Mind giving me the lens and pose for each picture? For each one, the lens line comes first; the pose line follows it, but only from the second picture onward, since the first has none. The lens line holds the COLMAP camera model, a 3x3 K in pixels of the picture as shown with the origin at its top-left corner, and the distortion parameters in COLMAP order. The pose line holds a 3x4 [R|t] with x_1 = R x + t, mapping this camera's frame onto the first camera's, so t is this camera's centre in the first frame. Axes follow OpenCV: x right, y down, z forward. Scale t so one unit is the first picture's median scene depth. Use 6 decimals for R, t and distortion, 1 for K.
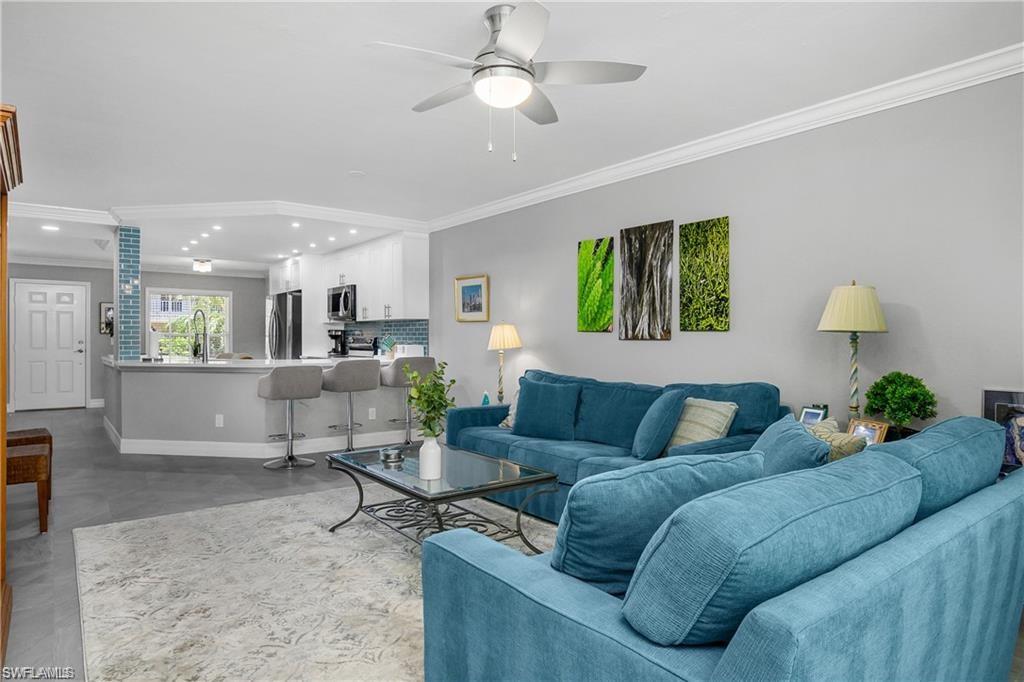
lens RADIAL K [[584.8, 0, 494.4], [0, 584.8, 338.7], [0, 0, 1]] dist [-0.005072, -0.000388]
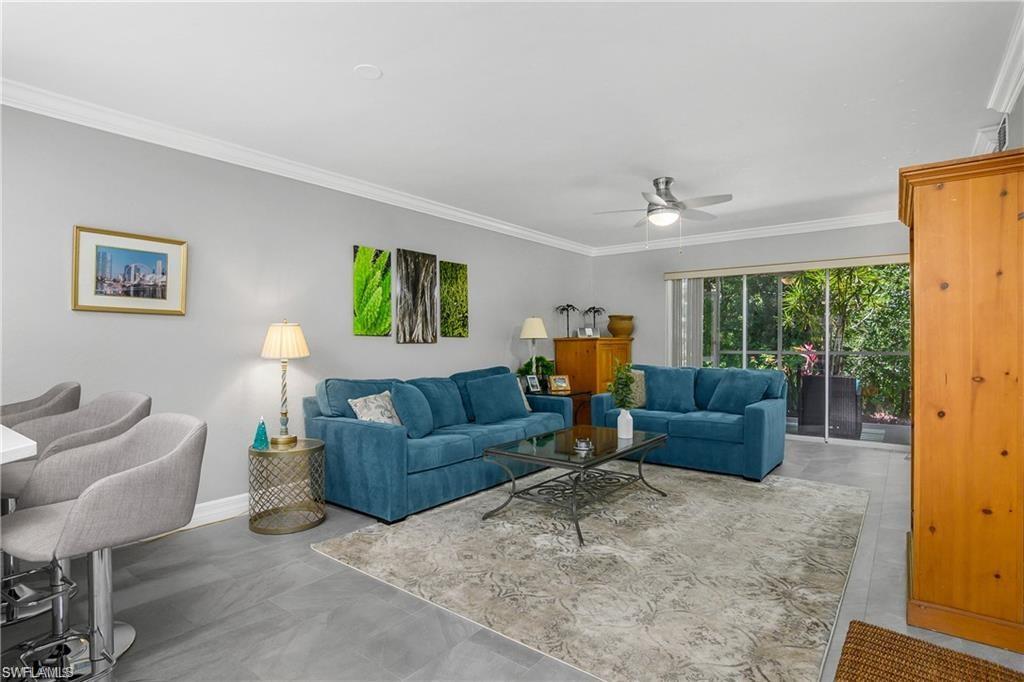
lens RADIAL K [[528.2, 0, 517.1], [0, 528.2, 350.6], [0, 0, 1]] dist [-0.002842, -0.000365]
pose [[-0.270209, -0.017389, 0.962645, -0.823568], [0.002878, 0.999818, 0.018868, -0.002540], [-0.962797, 0.007869, -0.270110, 1.012012]]
